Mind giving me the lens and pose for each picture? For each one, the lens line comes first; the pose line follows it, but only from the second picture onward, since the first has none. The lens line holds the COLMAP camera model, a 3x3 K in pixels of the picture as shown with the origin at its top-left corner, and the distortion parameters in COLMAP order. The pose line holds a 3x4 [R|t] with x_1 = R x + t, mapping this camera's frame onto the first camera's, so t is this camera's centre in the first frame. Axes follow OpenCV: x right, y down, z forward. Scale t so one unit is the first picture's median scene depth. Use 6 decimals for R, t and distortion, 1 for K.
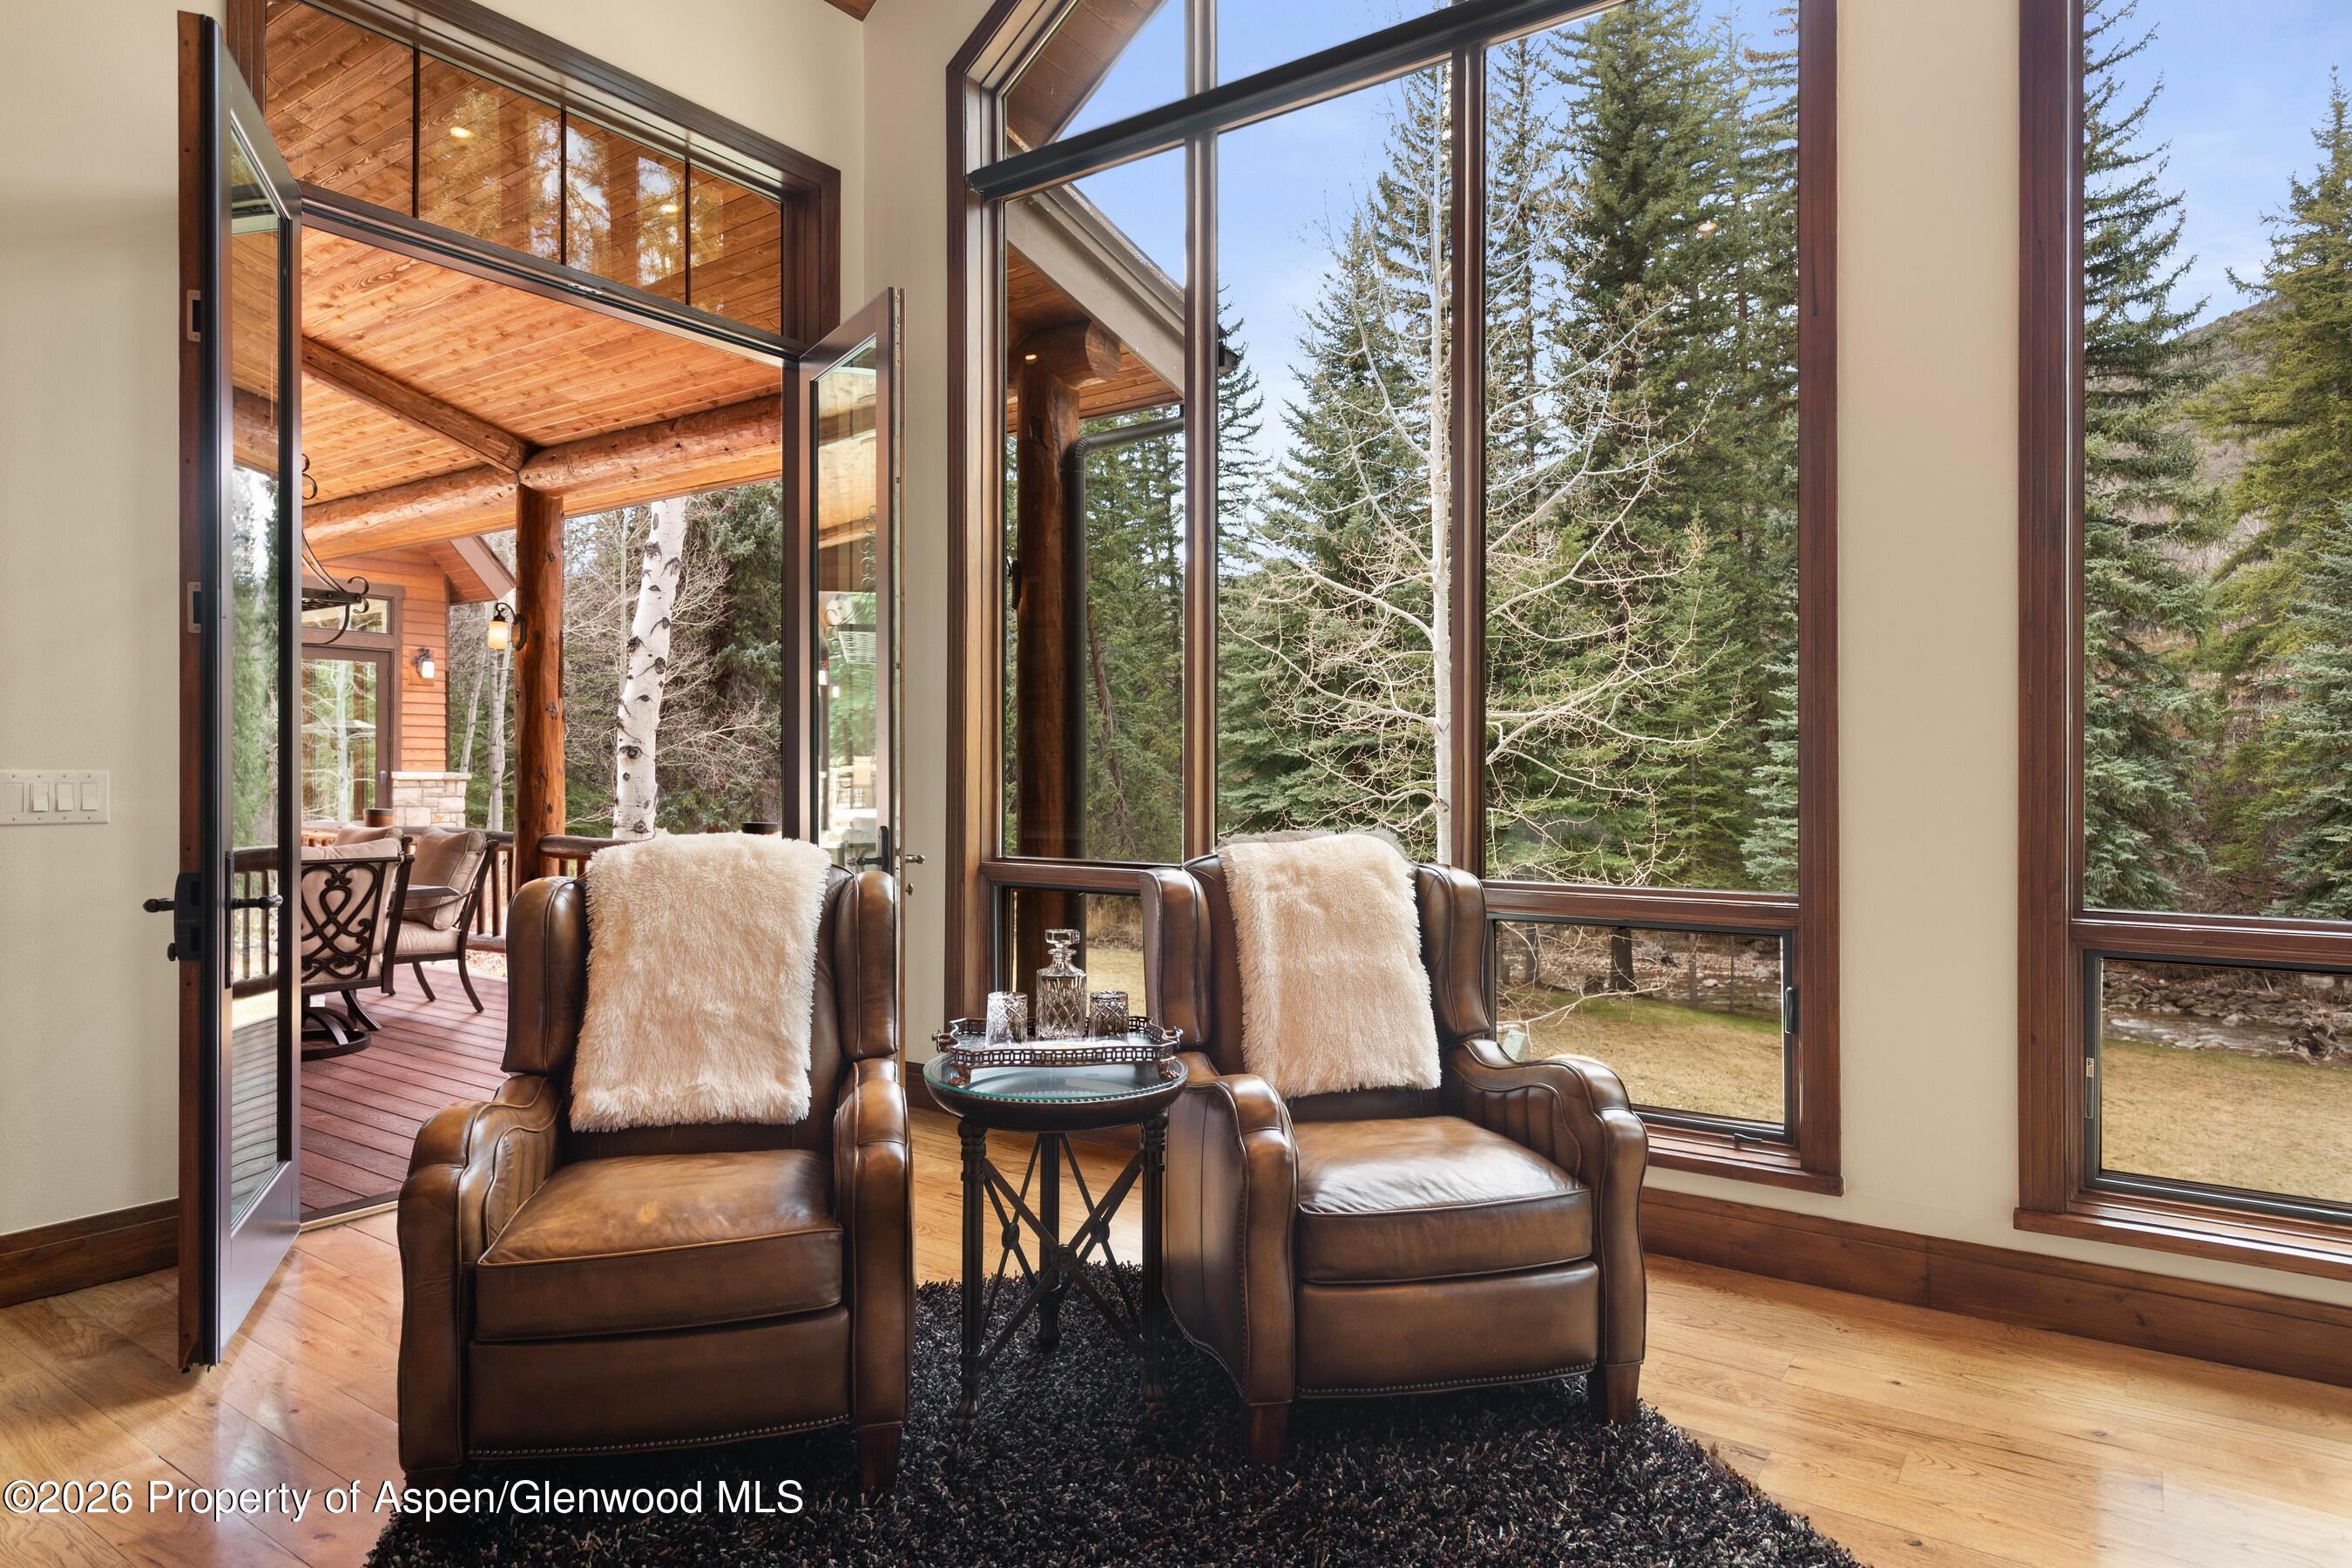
lens RADIAL K [[1383.4, 0, 1196.0], [0, 1383.4, 767.6], [0, 0, 1]] dist [0.006099, -0.000174]
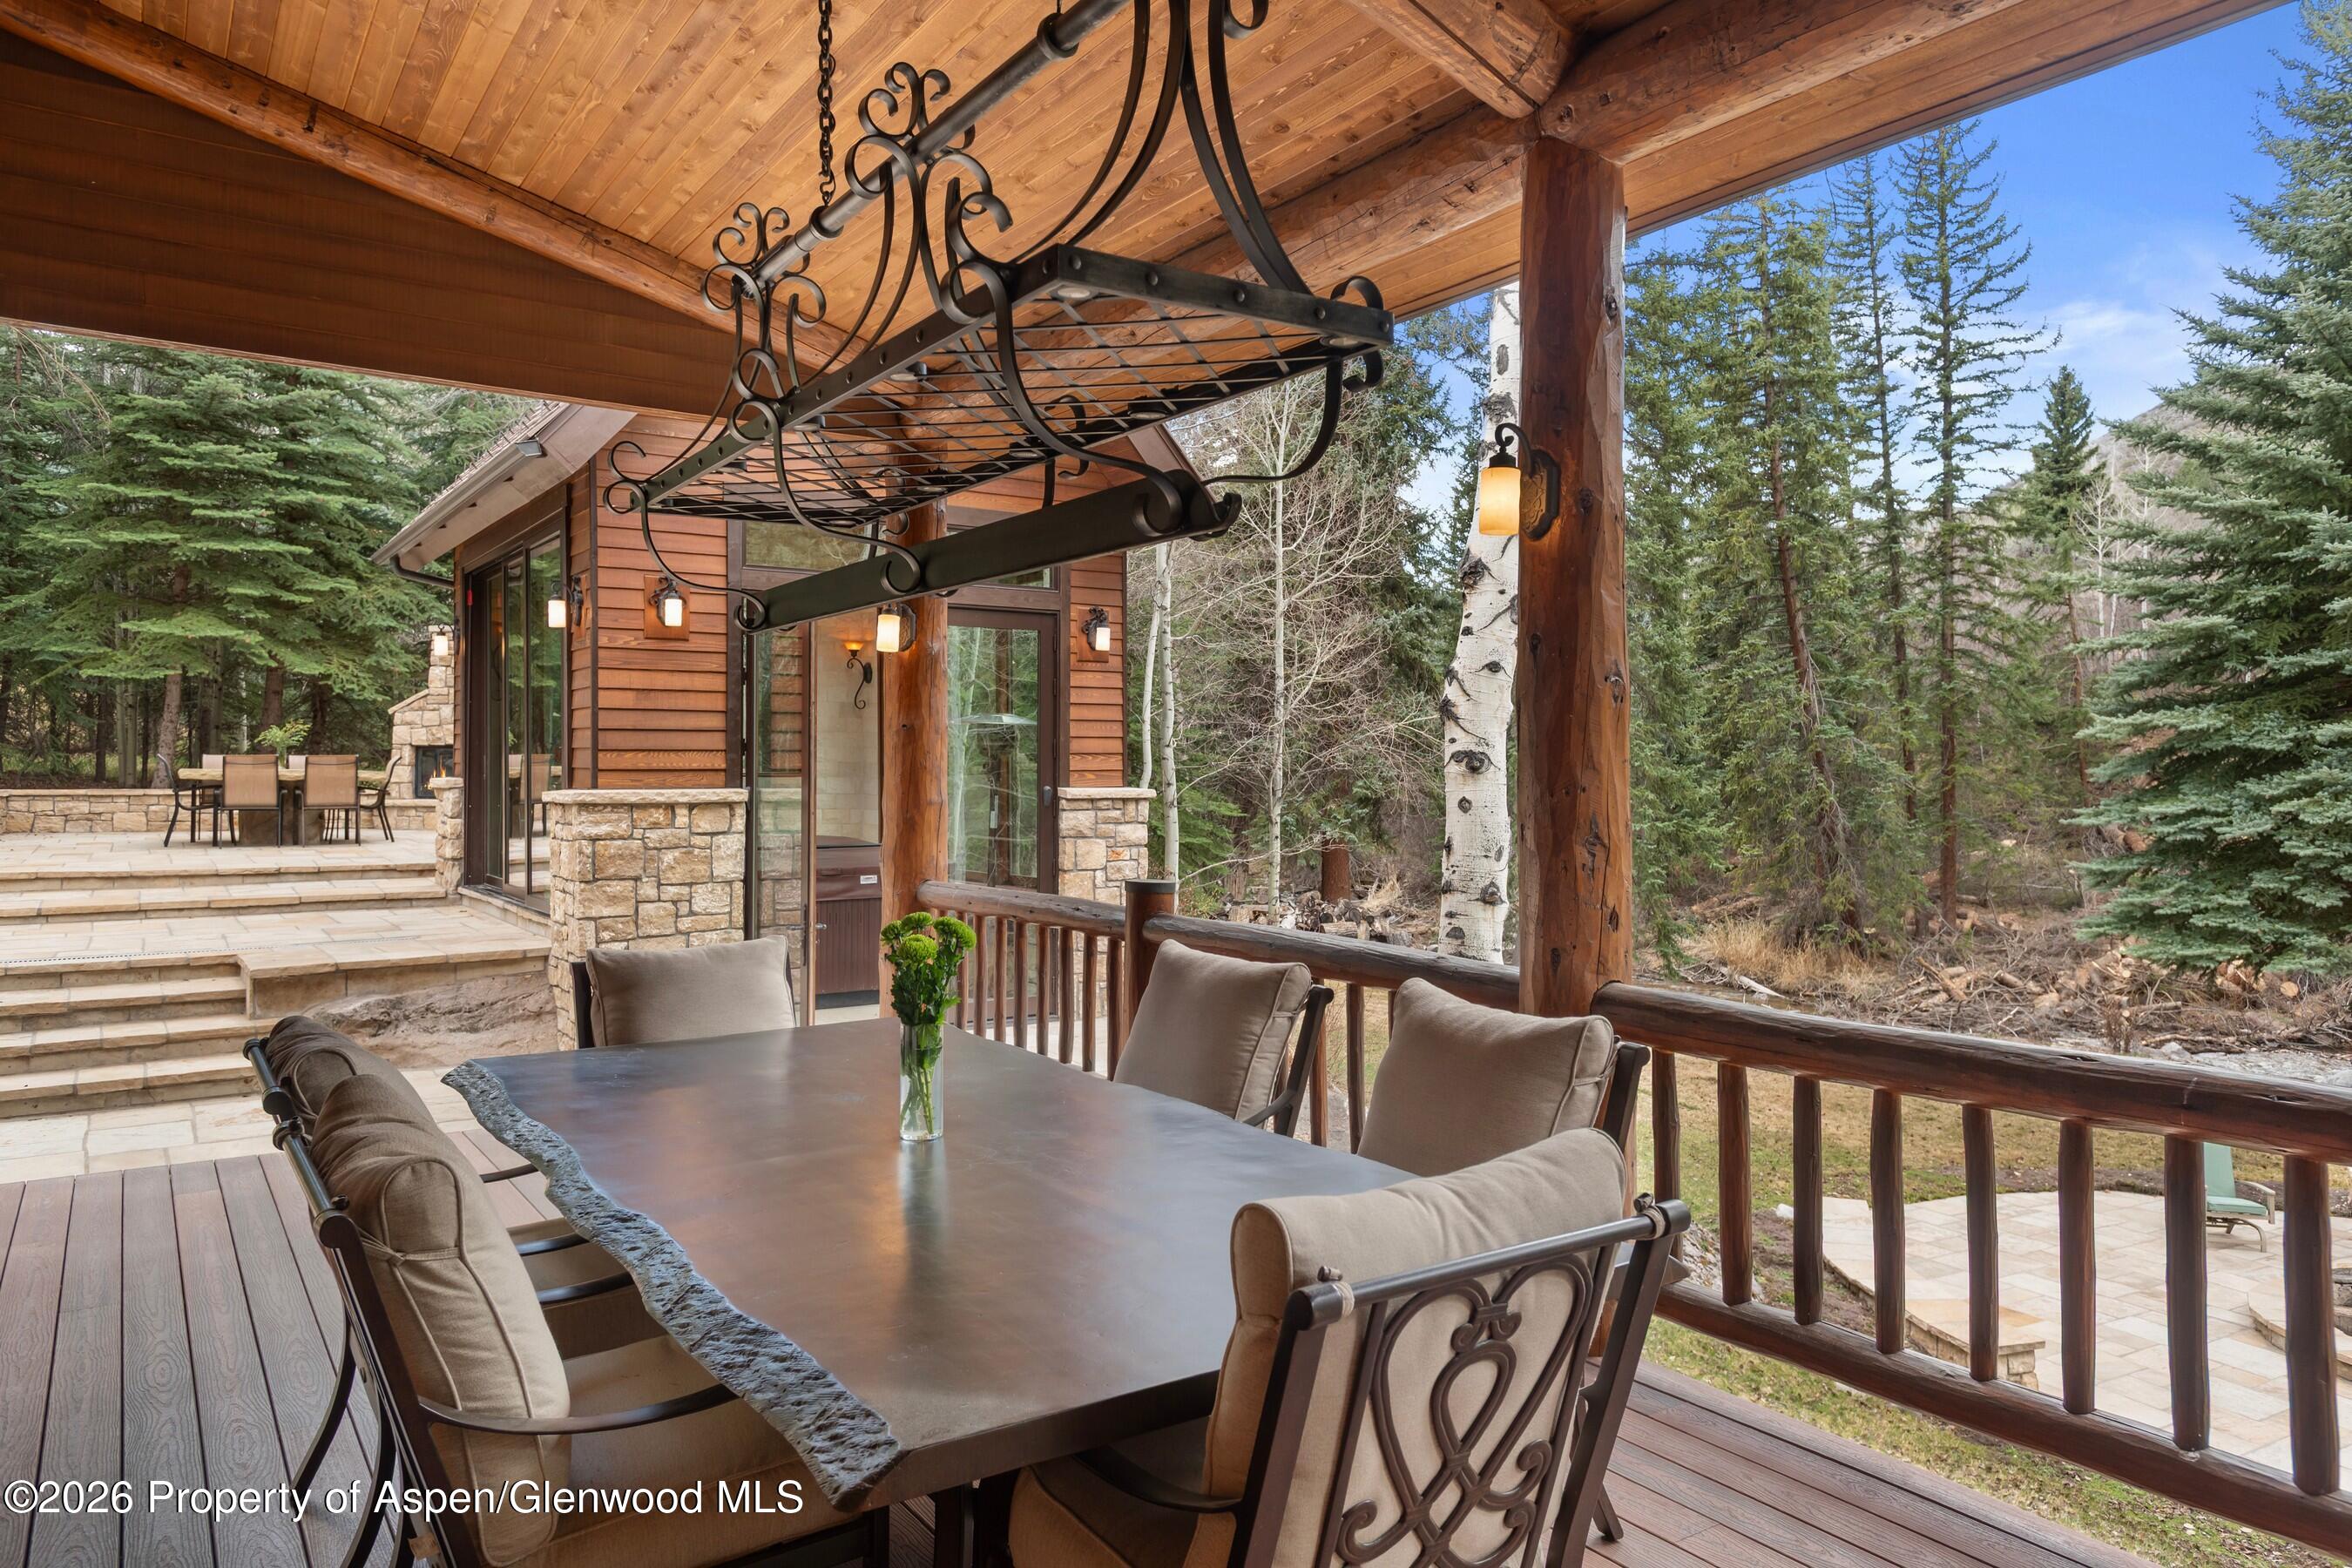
lens RADIAL K [[1556.7, 0, 1174.7], [0, 1556.7, 765.8], [0, 0, 1]] dist [0.012505, -0.003219]
pose [[0.929010, -0.002604, -0.370046, -0.236241], [0.004190, 0.999985, 0.003480, -0.010235], [0.370031, -0.004784, 0.929007, 0.296766]]
